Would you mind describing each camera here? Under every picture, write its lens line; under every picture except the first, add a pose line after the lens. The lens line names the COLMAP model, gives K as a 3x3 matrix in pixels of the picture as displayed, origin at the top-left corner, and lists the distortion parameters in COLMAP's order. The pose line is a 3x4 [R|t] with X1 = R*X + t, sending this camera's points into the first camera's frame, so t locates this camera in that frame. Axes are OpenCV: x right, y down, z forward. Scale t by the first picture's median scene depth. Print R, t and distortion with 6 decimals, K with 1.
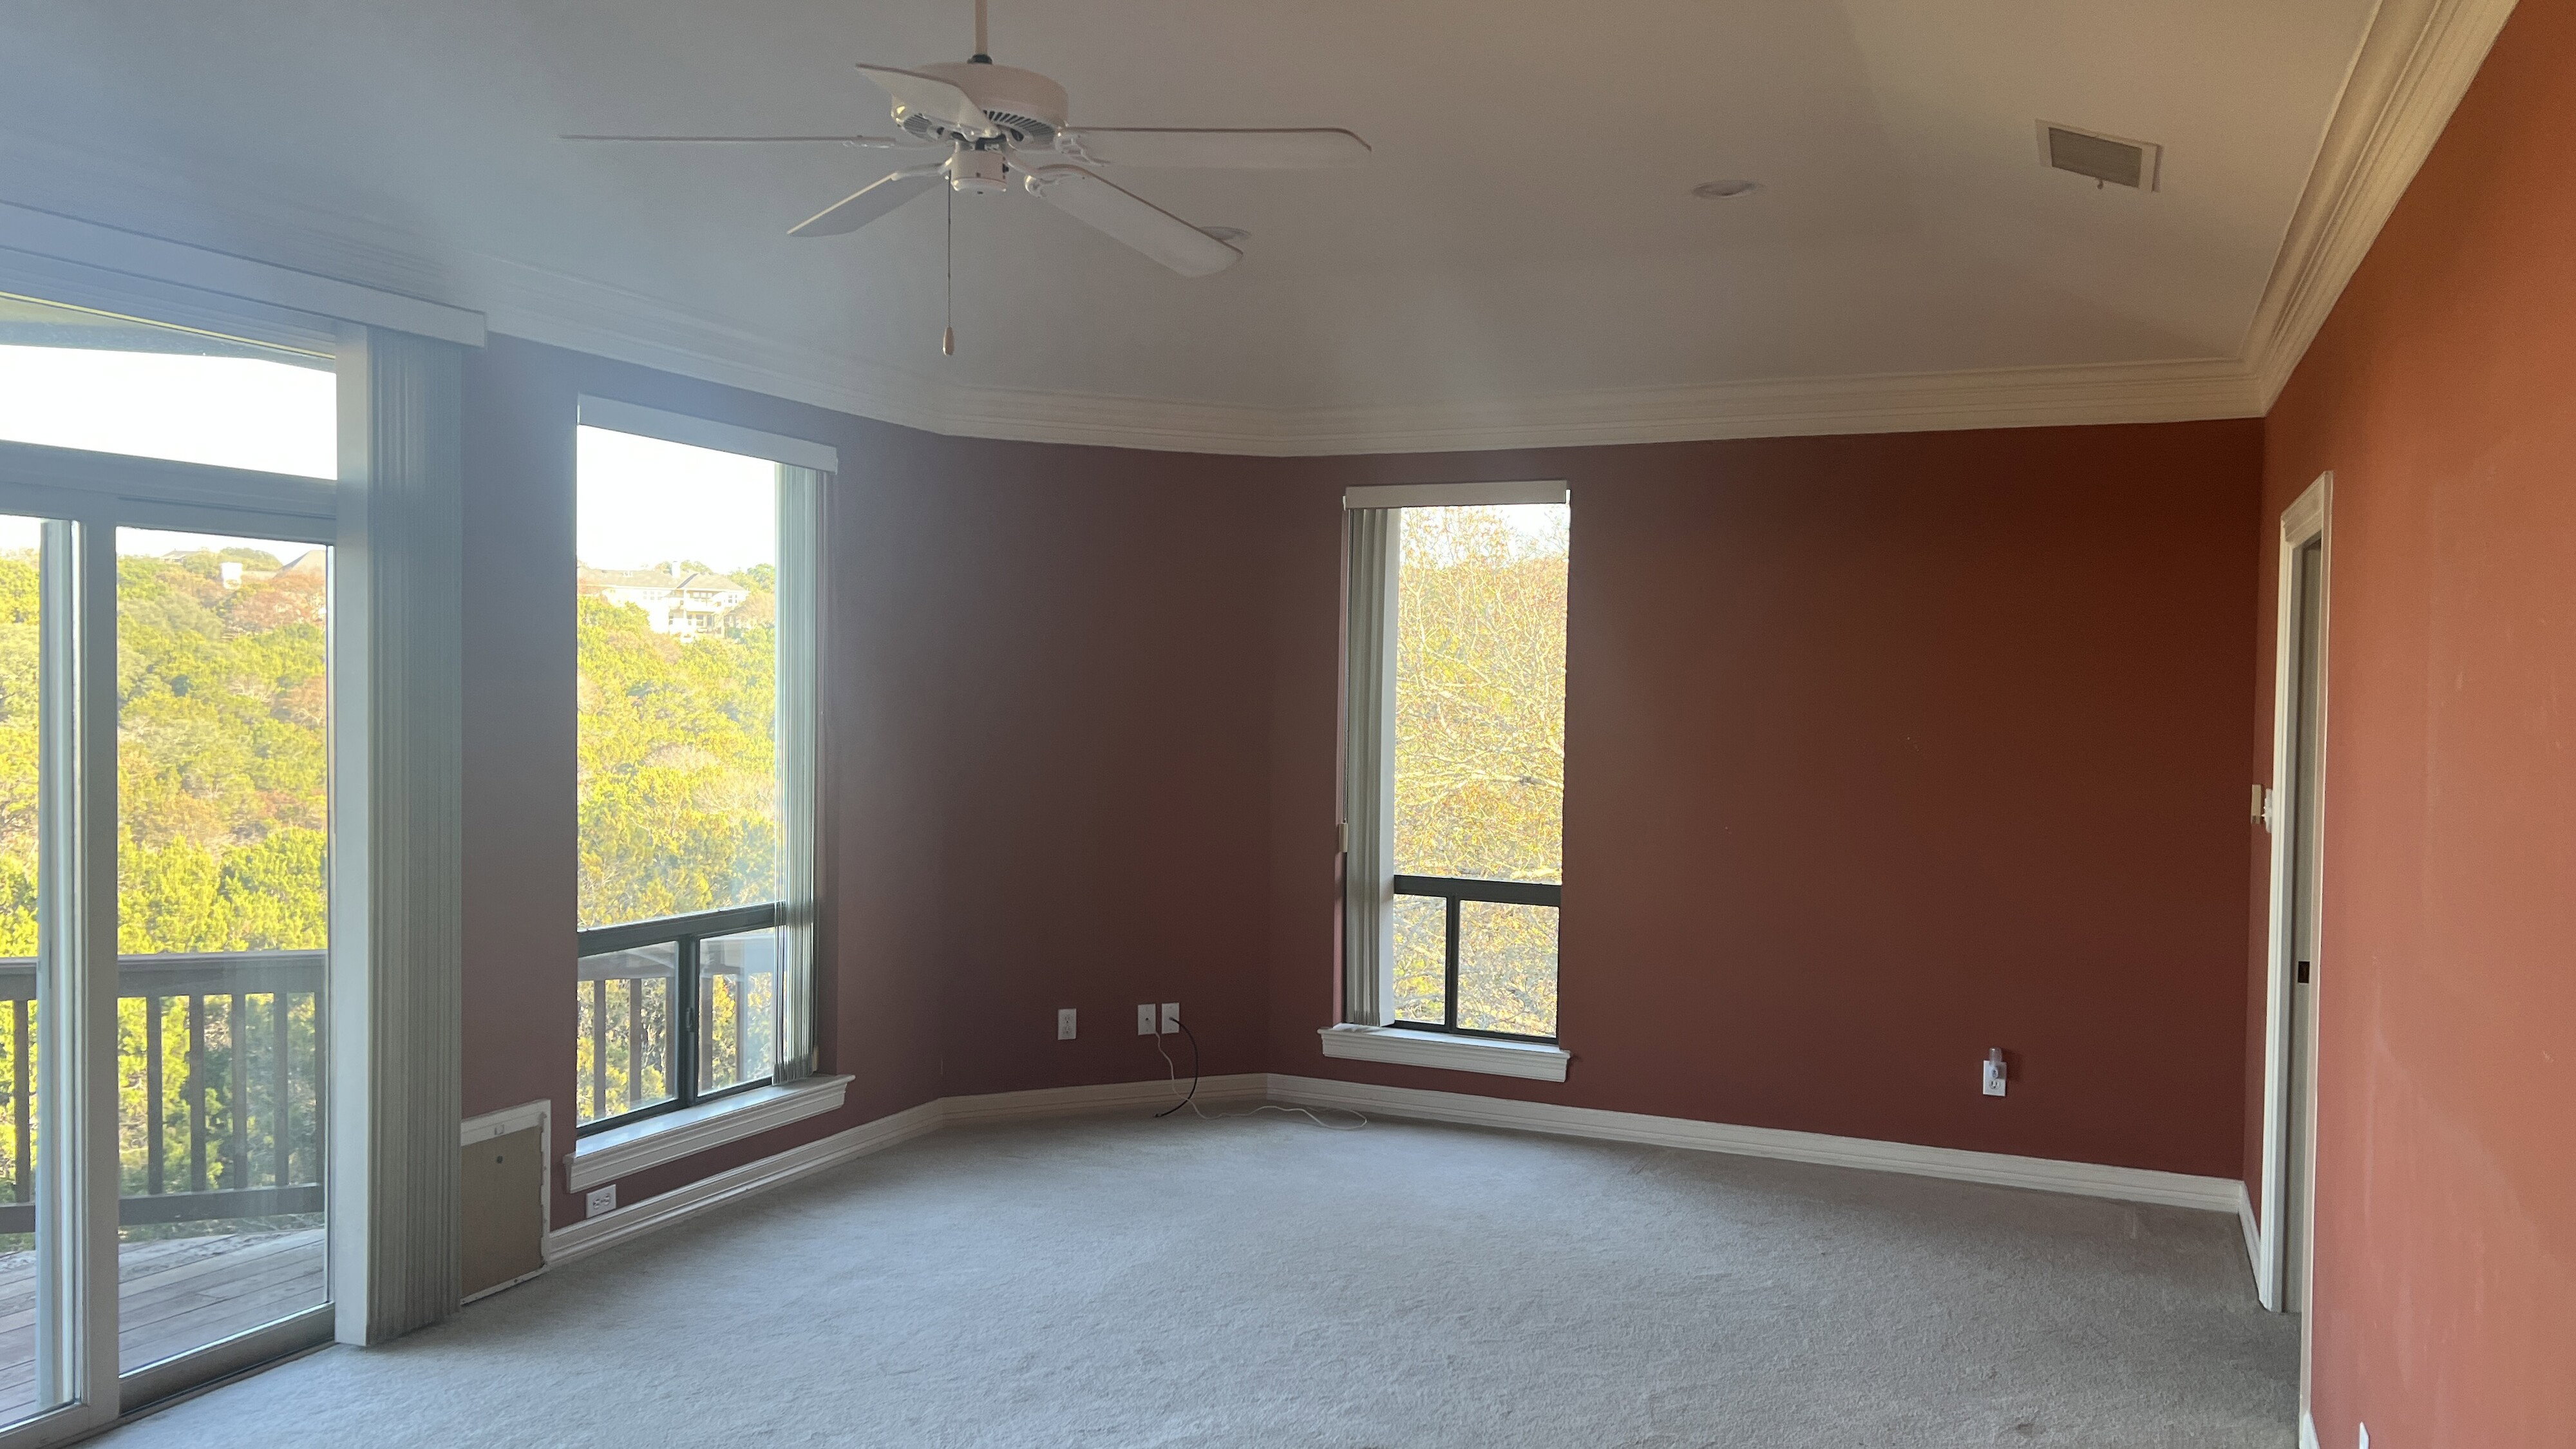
lens RADIAL K [[1910.3, 0, 1284.5], [0, 1910.3, 710.5], [0, 0, 1]] dist [0.058130, -0.062380]
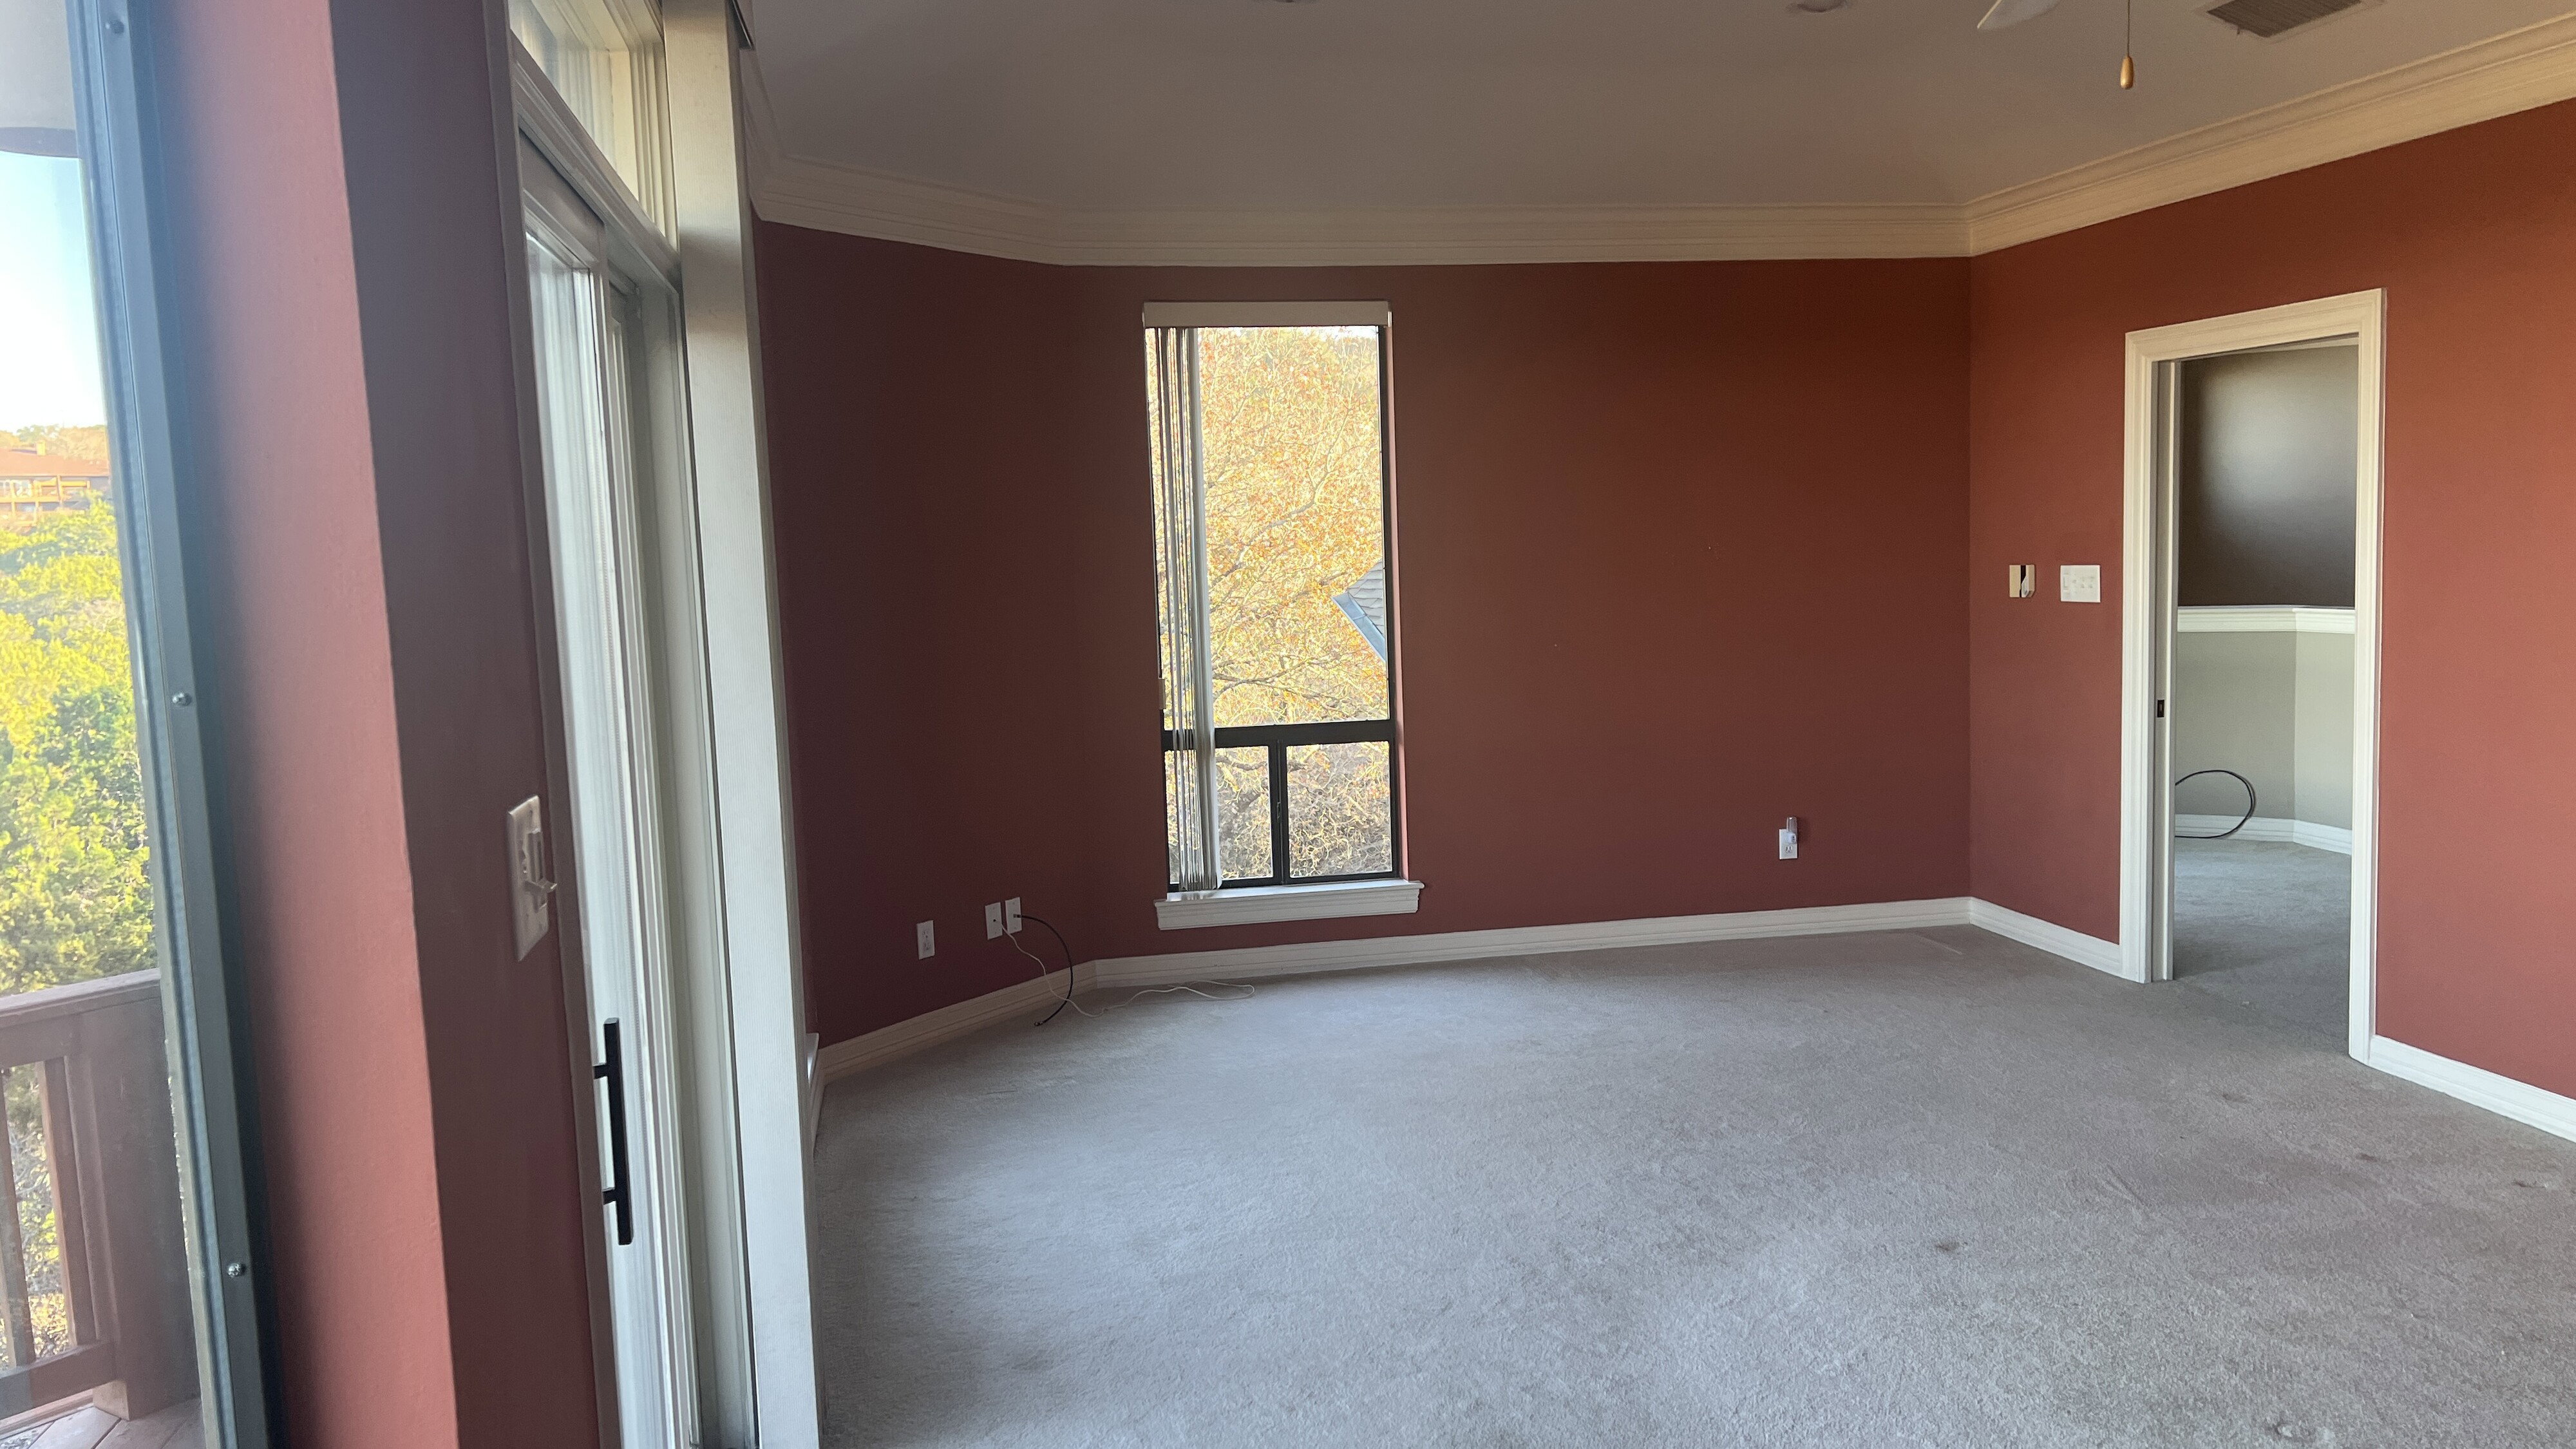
lens RADIAL K [[1910.3, 0, 1301.1], [0, 1910.3, 731.4], [0, 0, 1]] dist [0.058130, -0.062380]
pose [[0.830125, -0.104535, 0.547690, -0.433353], [0.058974, 0.993220, 0.100186, -0.003985], [-0.554450, -0.050867, 0.830661, 0.203244]]
